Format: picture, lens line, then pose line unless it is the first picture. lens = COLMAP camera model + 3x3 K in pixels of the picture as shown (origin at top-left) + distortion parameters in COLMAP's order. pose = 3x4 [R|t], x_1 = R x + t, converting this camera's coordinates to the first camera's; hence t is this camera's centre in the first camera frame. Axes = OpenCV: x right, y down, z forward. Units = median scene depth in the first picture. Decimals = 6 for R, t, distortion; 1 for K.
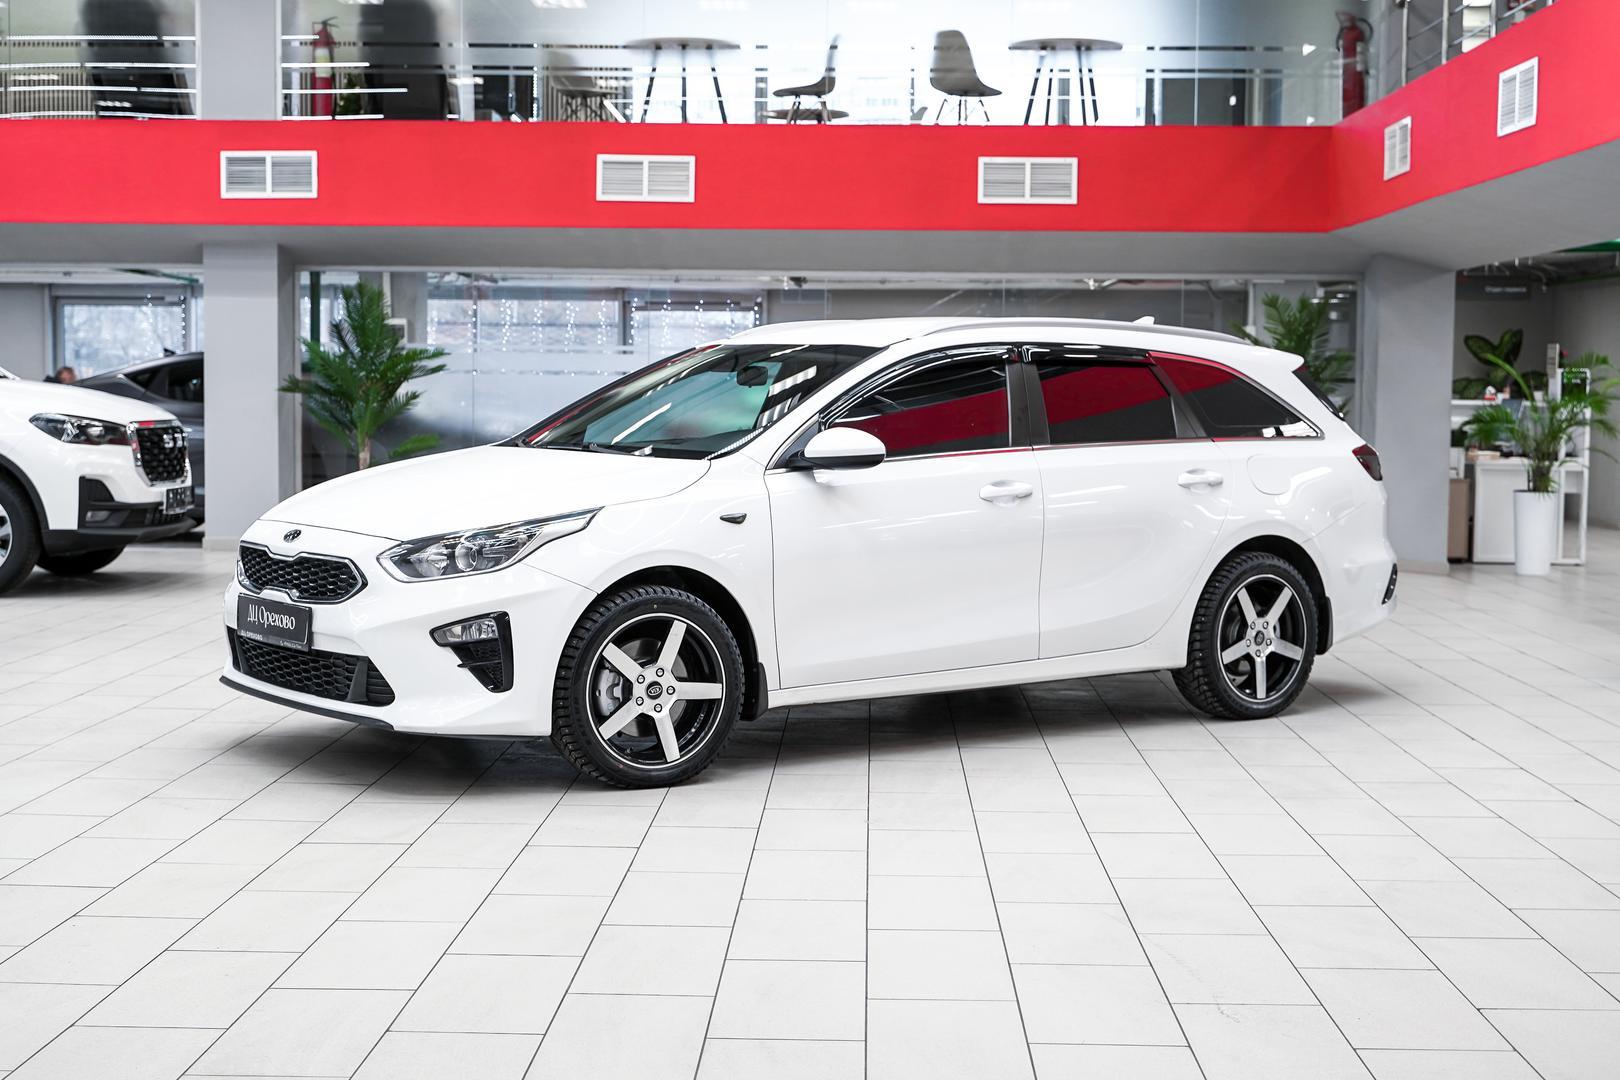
lens RADIAL K [[2157.5, 0, 810.9], [0, 2157.5, 539.0], [0, 0, 1]] dist [0.021514, 0.000000]
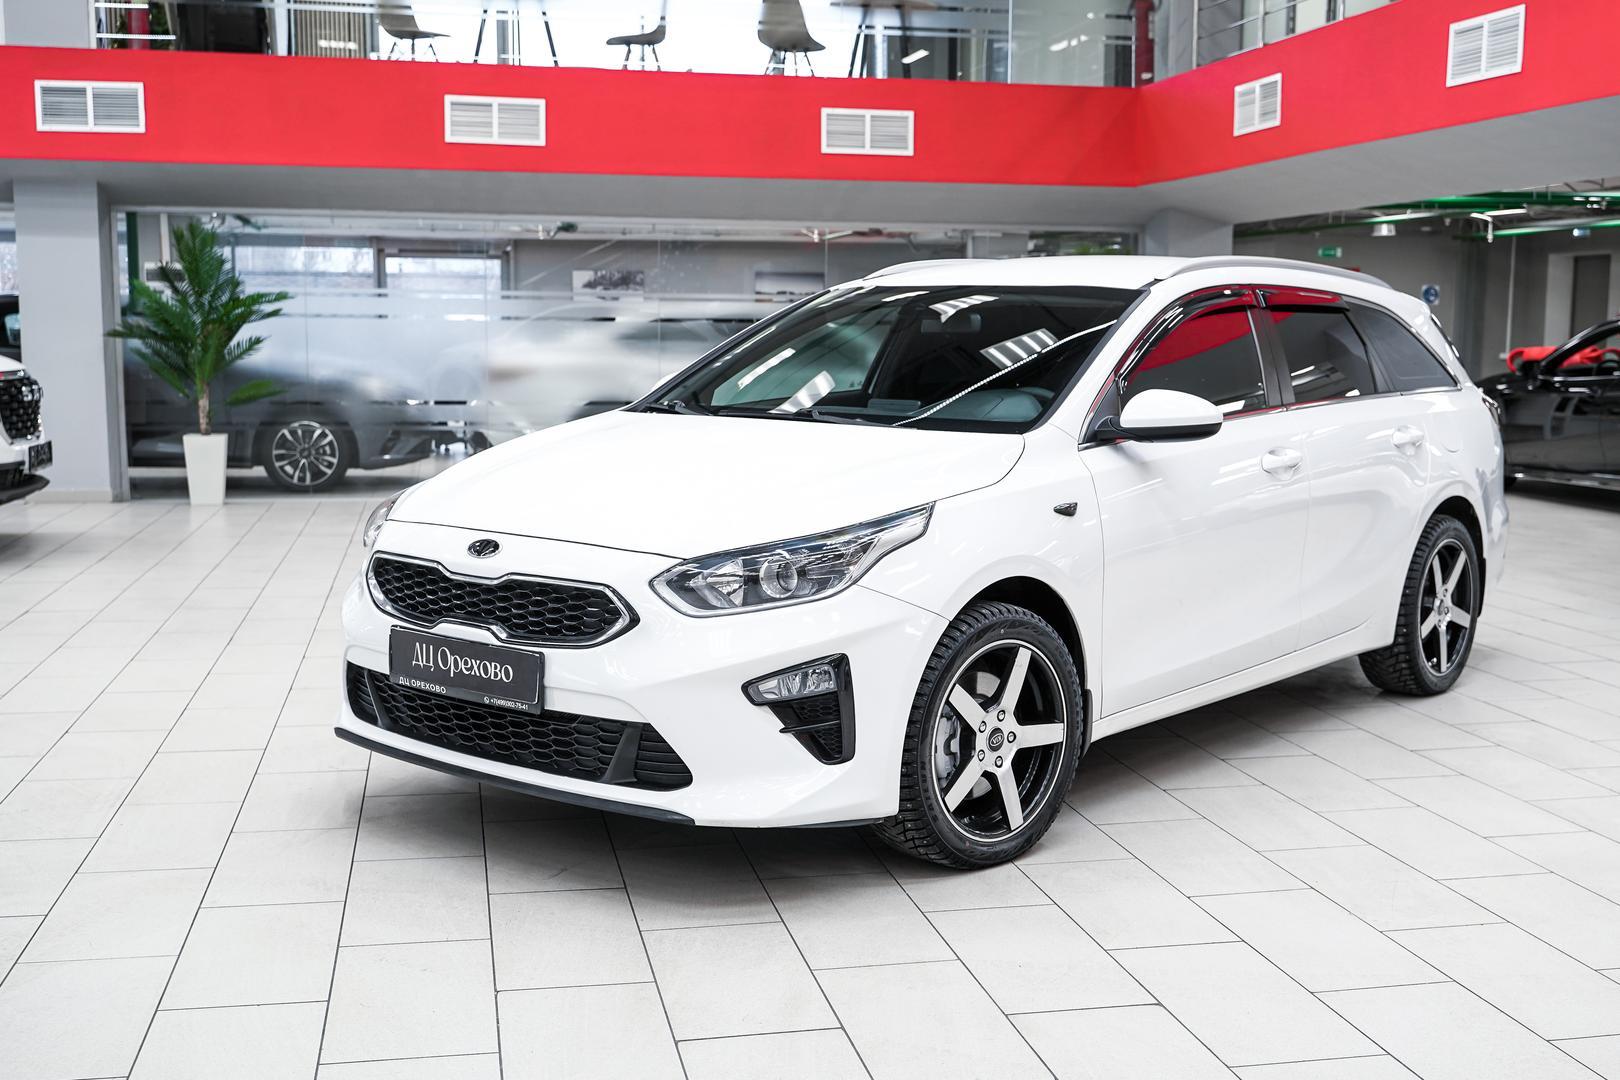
lens RADIAL K [[1704.9, 0, 810.9], [0, 1704.9, 551.0], [0, 0, 1]] dist [0.006509, 0.000000]
pose [[0.973604, -0.031845, 0.226012, -0.195386], [0.018034, 0.997856, 0.062912, -0.025752], [-0.227531, -0.057176, 0.972091, 0.312126]]
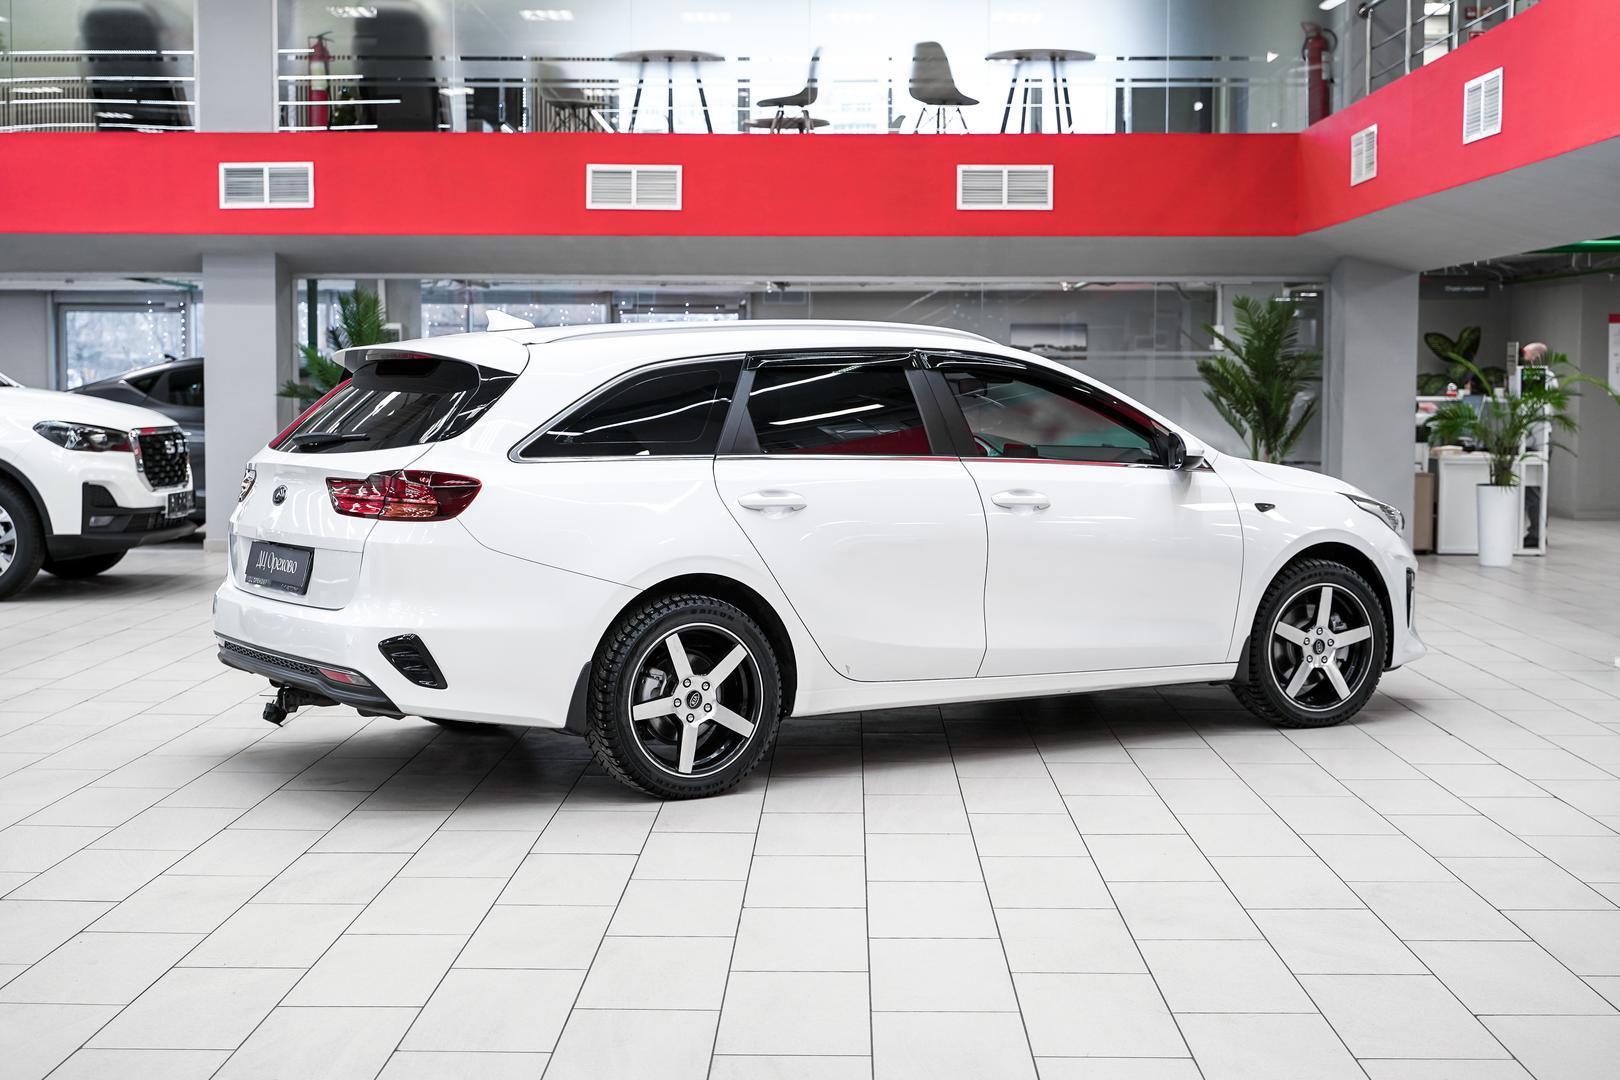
lens RADIAL K [[2081.4, 0, 819.9], [0, 2081.4, 529.5], [0, 0, 1]] dist [0.022581, 0.000000]
pose [[0.999885, -0.007529, 0.013155, -0.003711], [0.007533, 0.999972, -0.000259, -0.004828], [-0.013152, 0.000358, 0.999913, 0.010582]]
